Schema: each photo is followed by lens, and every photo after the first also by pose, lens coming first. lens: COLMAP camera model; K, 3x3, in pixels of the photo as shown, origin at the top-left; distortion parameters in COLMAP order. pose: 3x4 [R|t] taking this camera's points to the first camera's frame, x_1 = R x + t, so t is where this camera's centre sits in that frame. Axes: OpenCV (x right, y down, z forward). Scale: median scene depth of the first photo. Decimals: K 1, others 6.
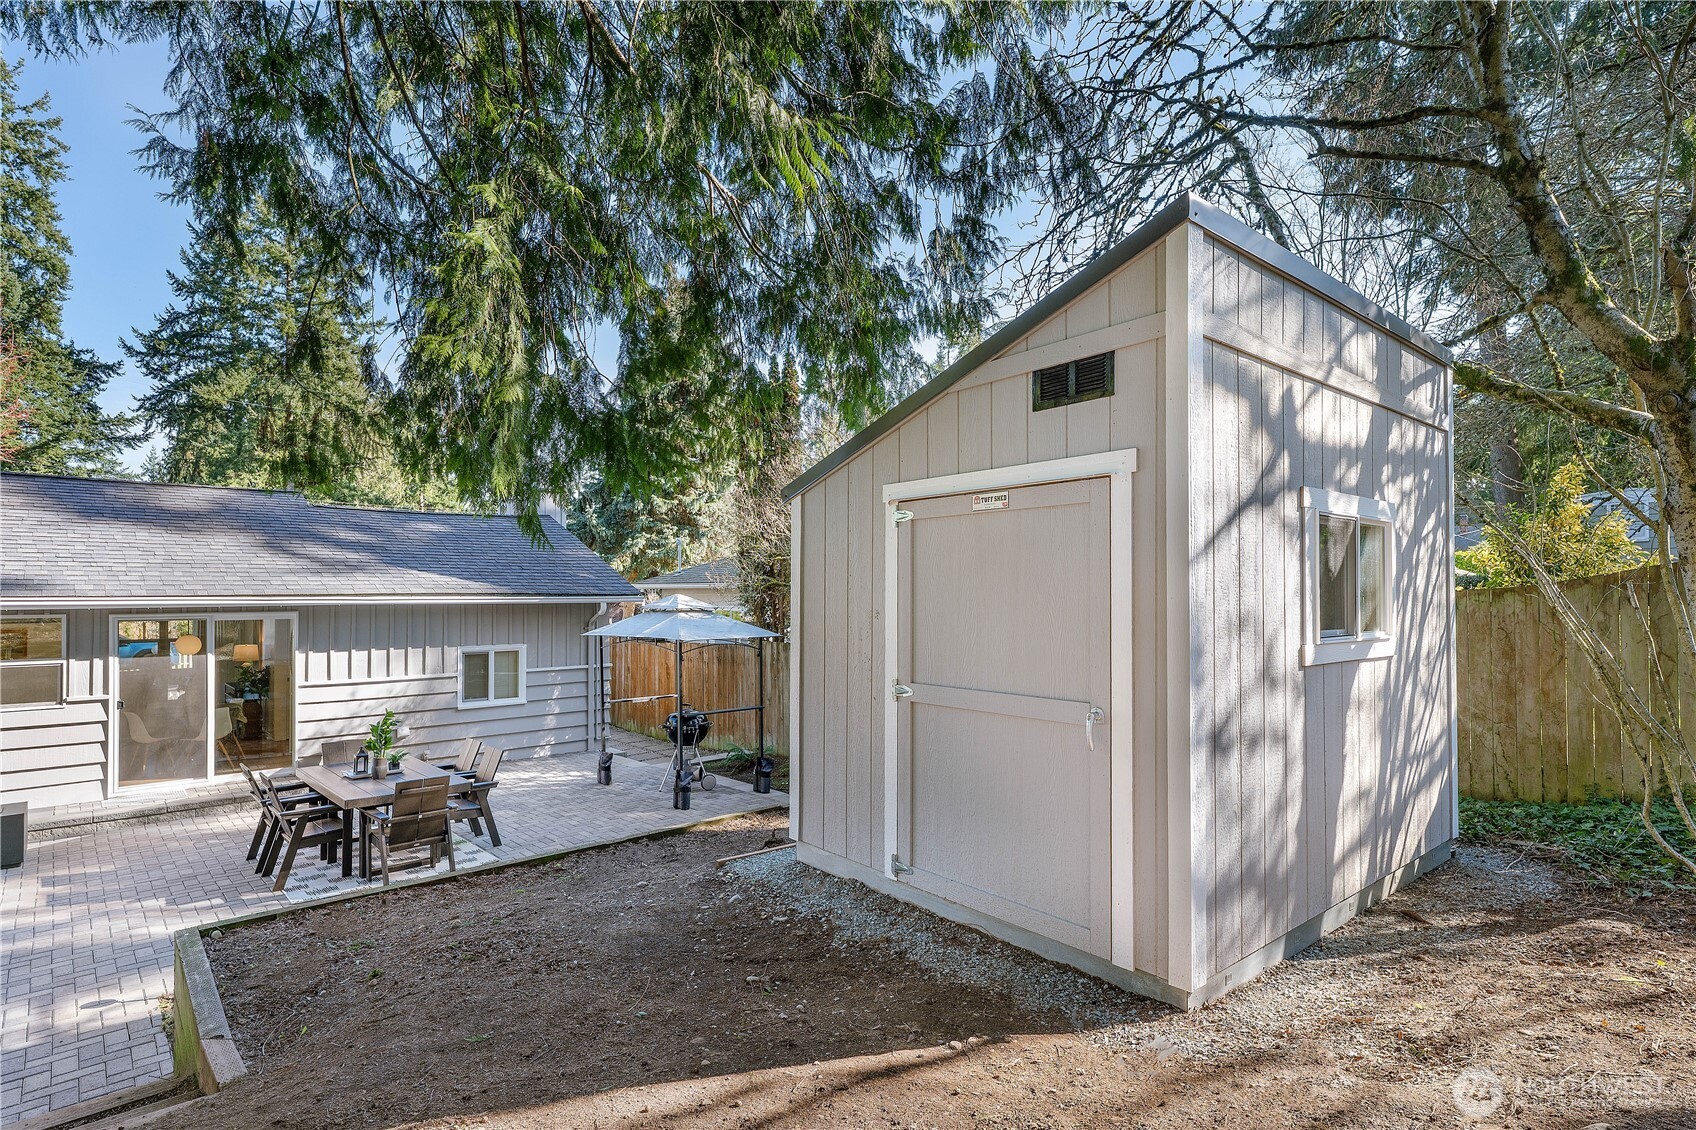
lens RADIAL K [[802.9, 0, 848.9], [0, 802.9, 569.7], [0, 0, 1]] dist [0.002535, 0.001997]
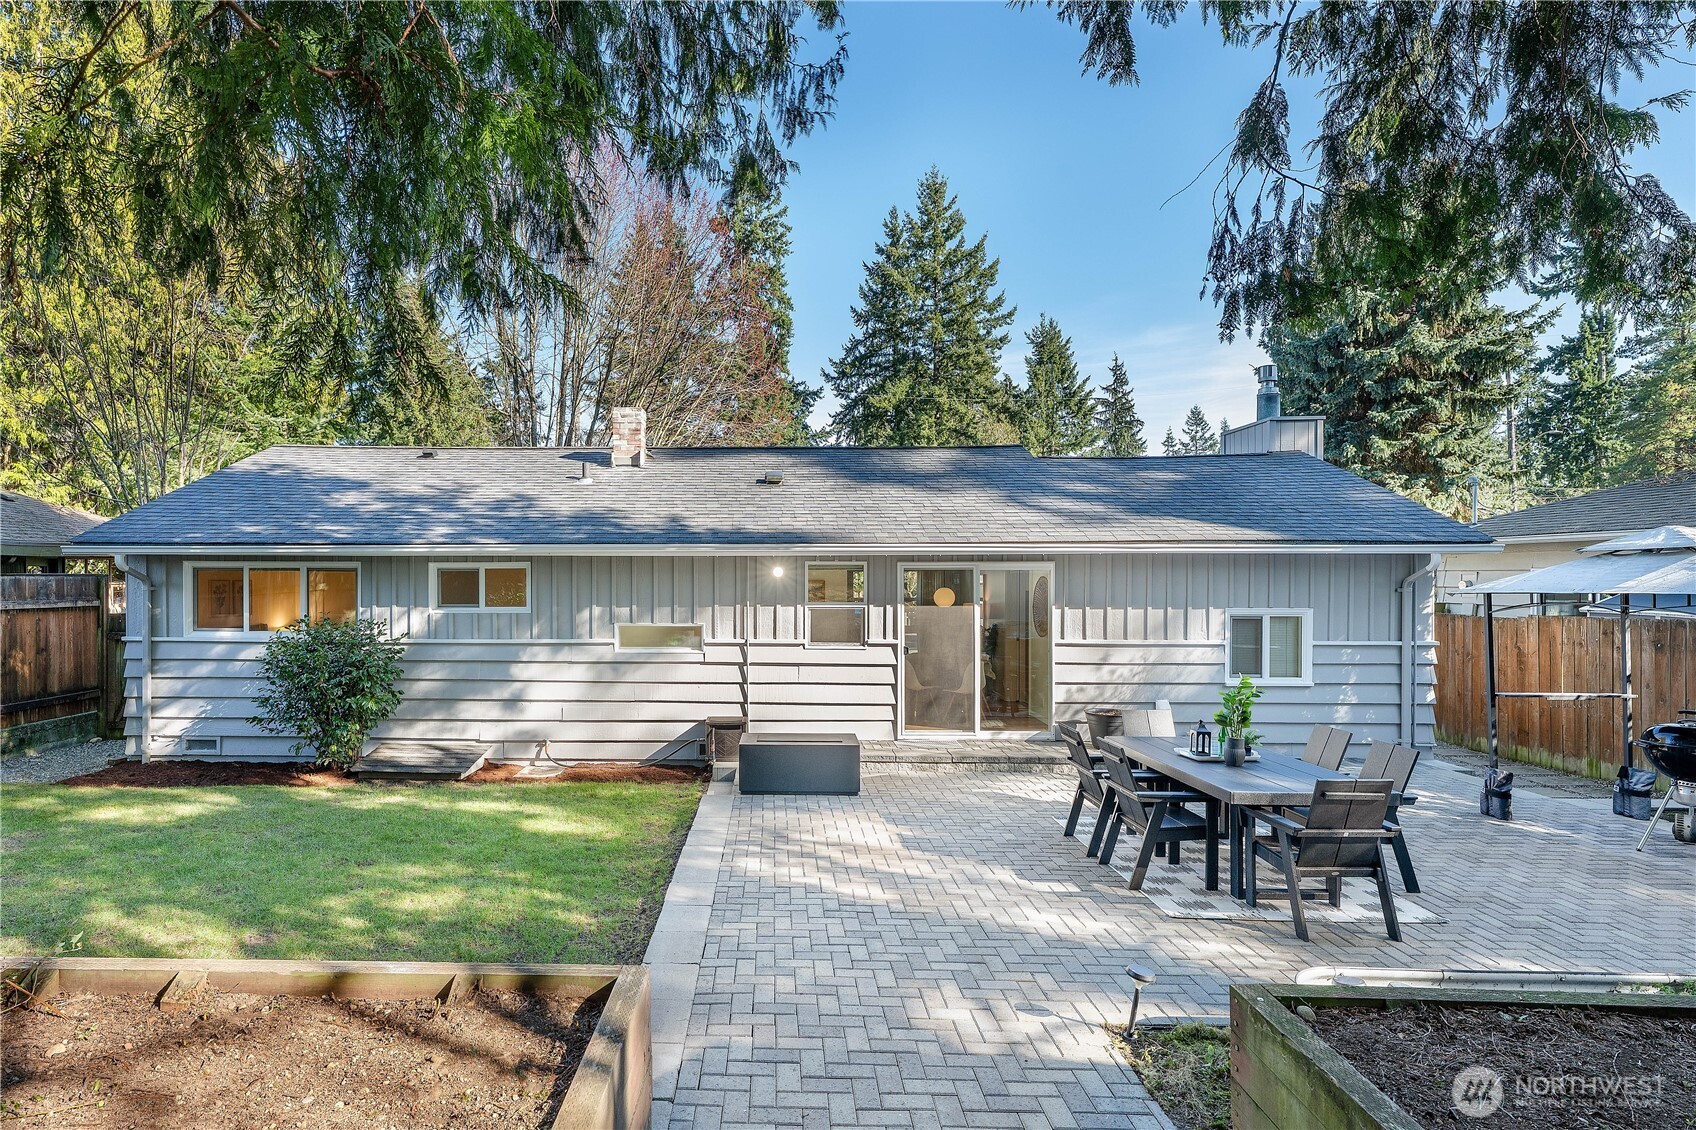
lens RADIAL K [[802.9, 0, 844.5], [0, 802.9, 566.8], [0, 0, 1]] dist [0.002535, 0.001997]
pose [[0.779510, -0.001870, -0.626387, -0.154833], [0.006128, 0.999970, 0.004641, 0.026796], [0.626359, -0.007456, 0.779499, 0.073705]]
